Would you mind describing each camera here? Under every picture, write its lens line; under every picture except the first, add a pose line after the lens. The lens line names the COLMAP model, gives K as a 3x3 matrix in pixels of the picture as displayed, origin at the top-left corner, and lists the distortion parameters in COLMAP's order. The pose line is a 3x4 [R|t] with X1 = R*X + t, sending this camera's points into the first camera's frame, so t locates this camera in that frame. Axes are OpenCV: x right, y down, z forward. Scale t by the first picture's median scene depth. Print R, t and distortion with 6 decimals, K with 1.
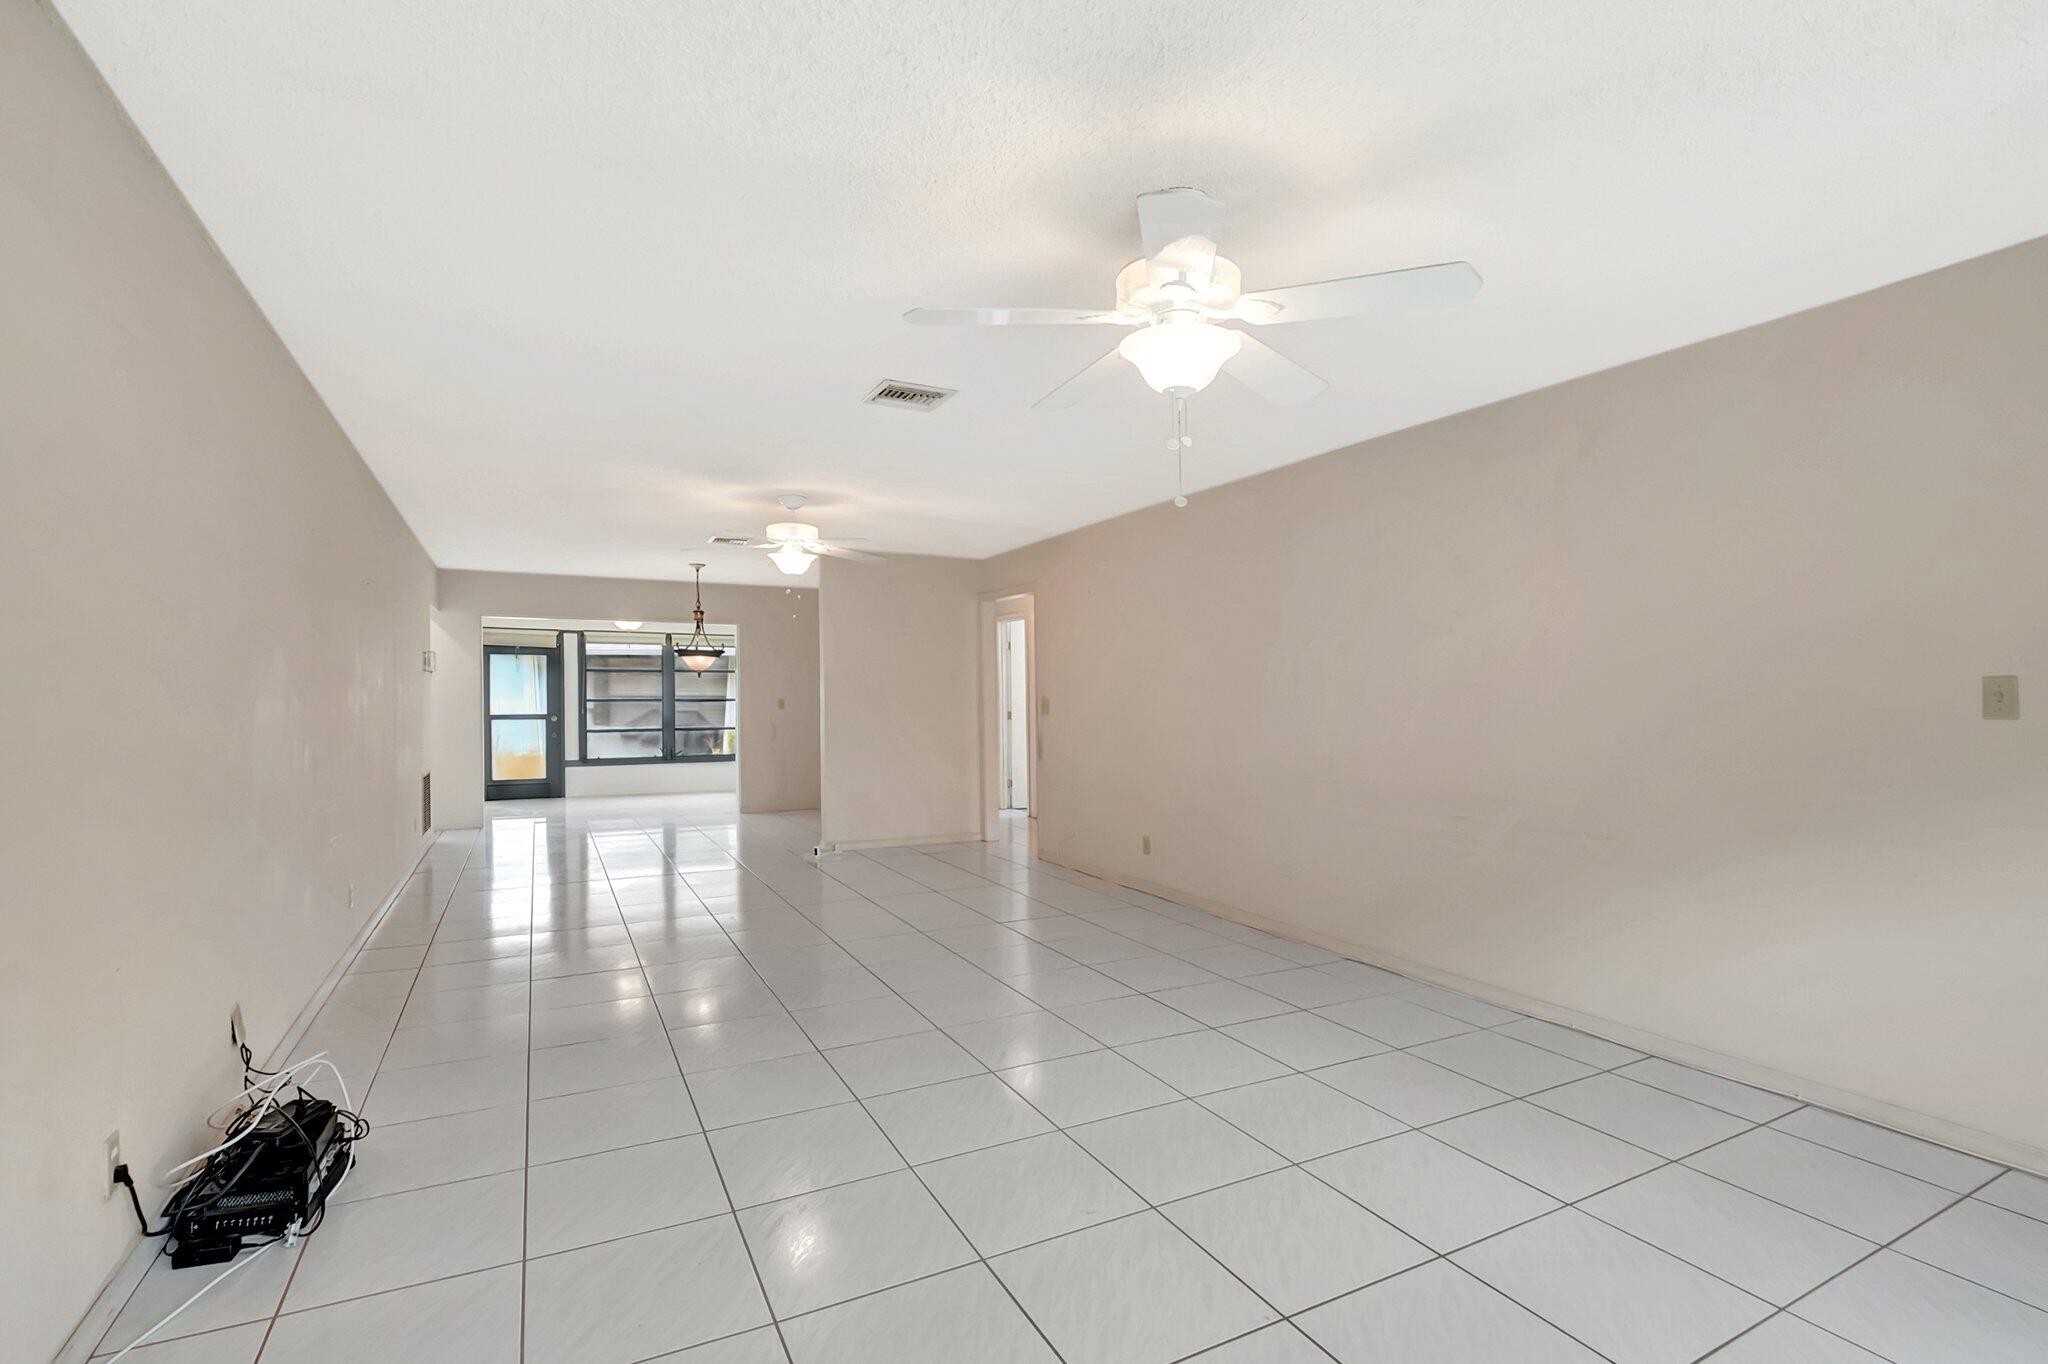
lens RADIAL K [[940.4, 0, 1015.6], [0, 940.4, 693.3], [0, 0, 1]] dist [-0.001744, -0.015093]
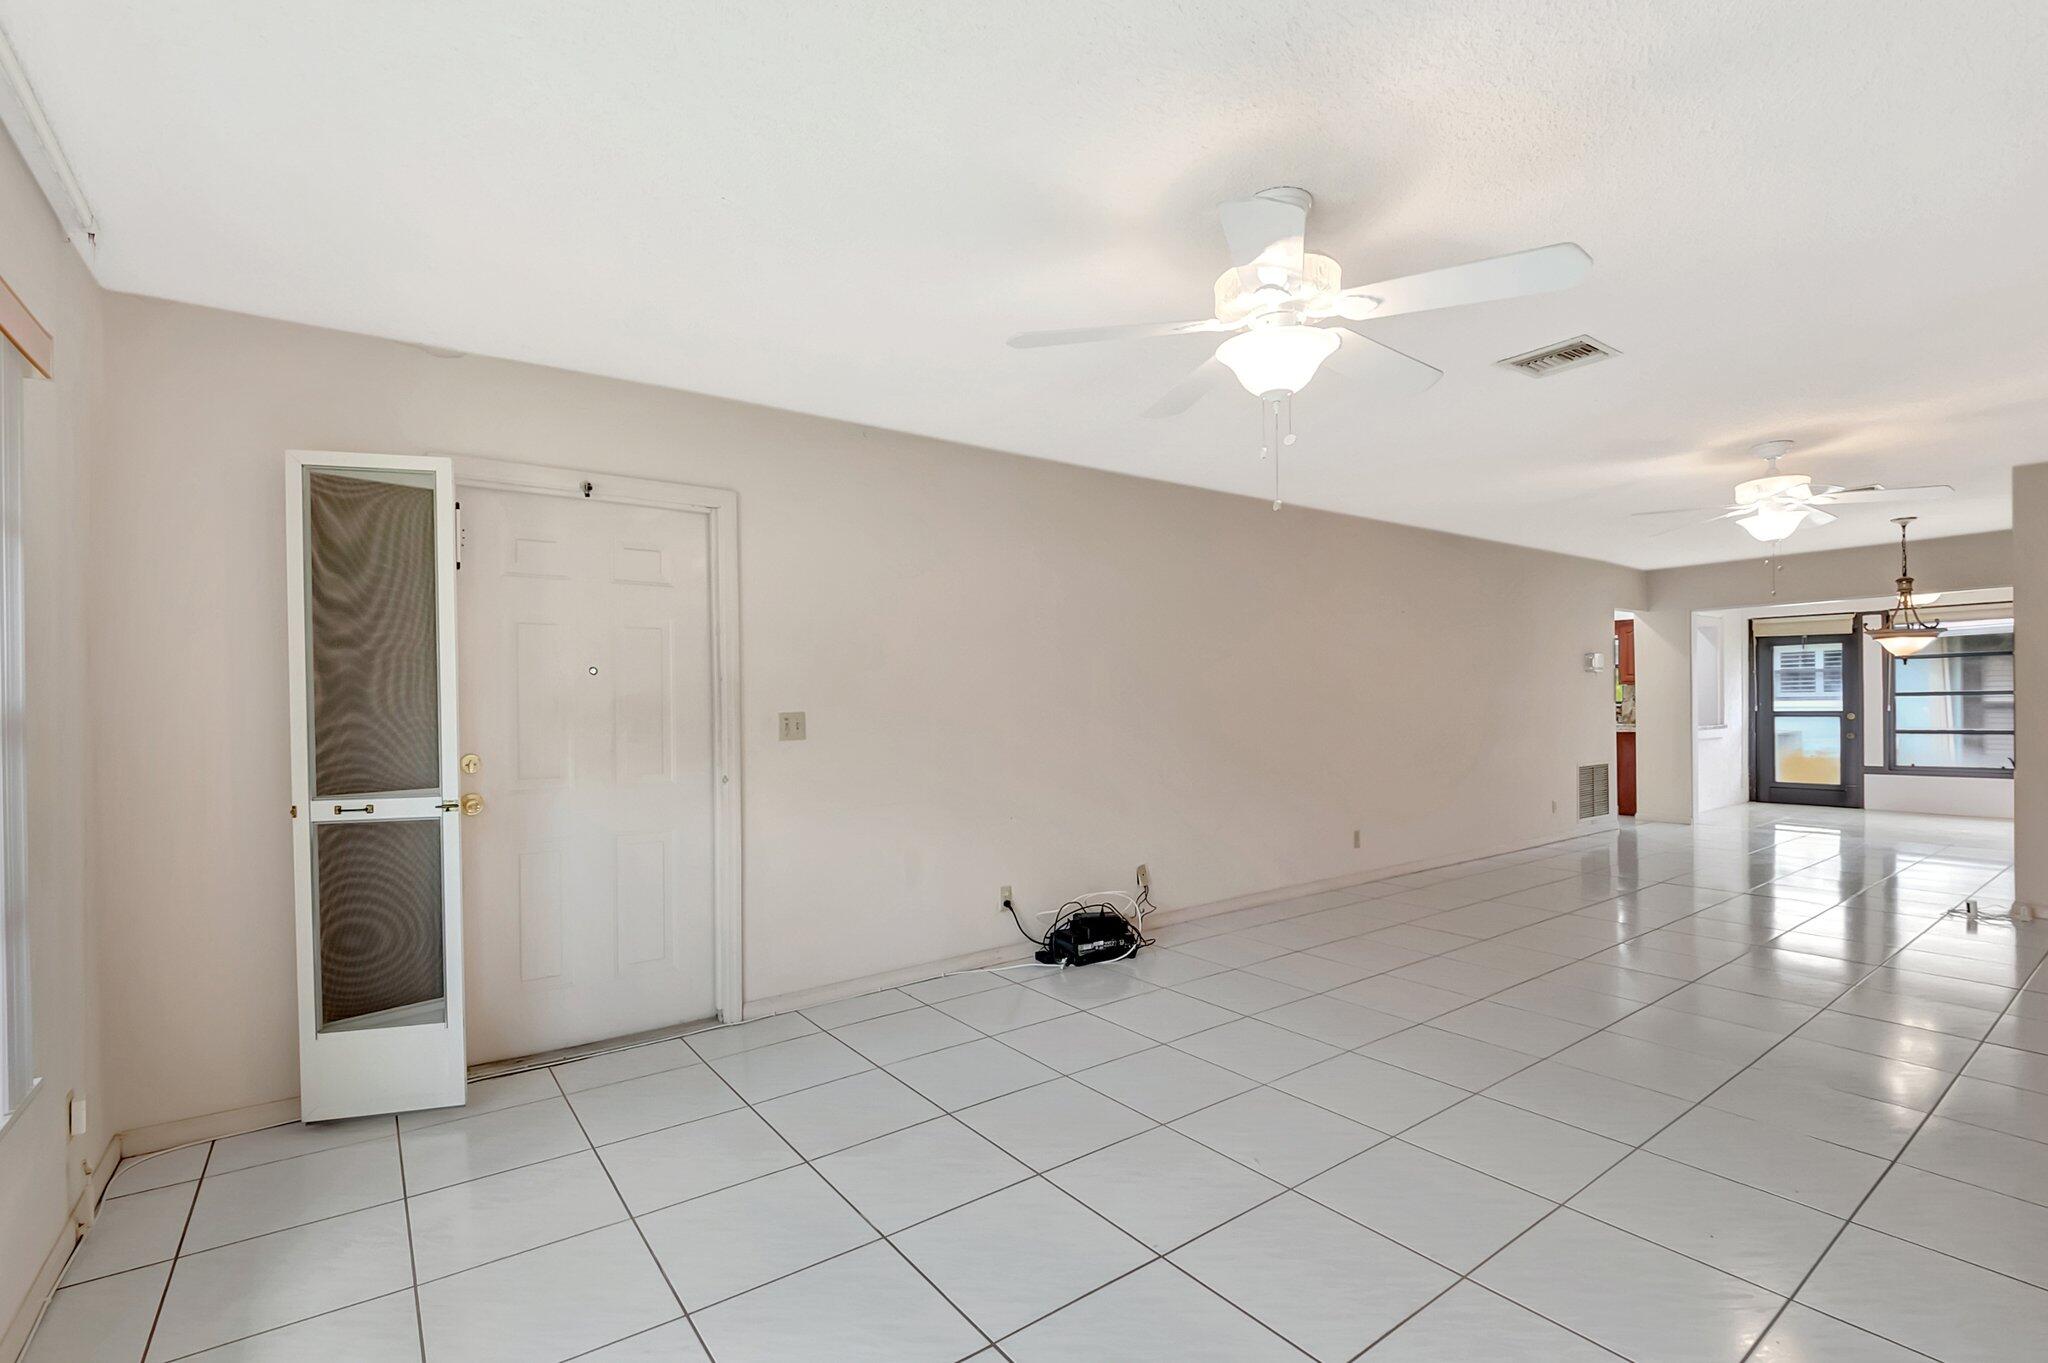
lens RADIAL K [[960.5, 0, 1027.2], [0, 960.5, 723.1], [0, 0, 1]] dist [0.026029, -0.034750]
pose [[0.164453, 0.018190, -0.986217, 0.250748], [0.016043, 0.999648, 0.021113, 0.002678], [0.986254, -0.019294, 0.164104, 0.115877]]
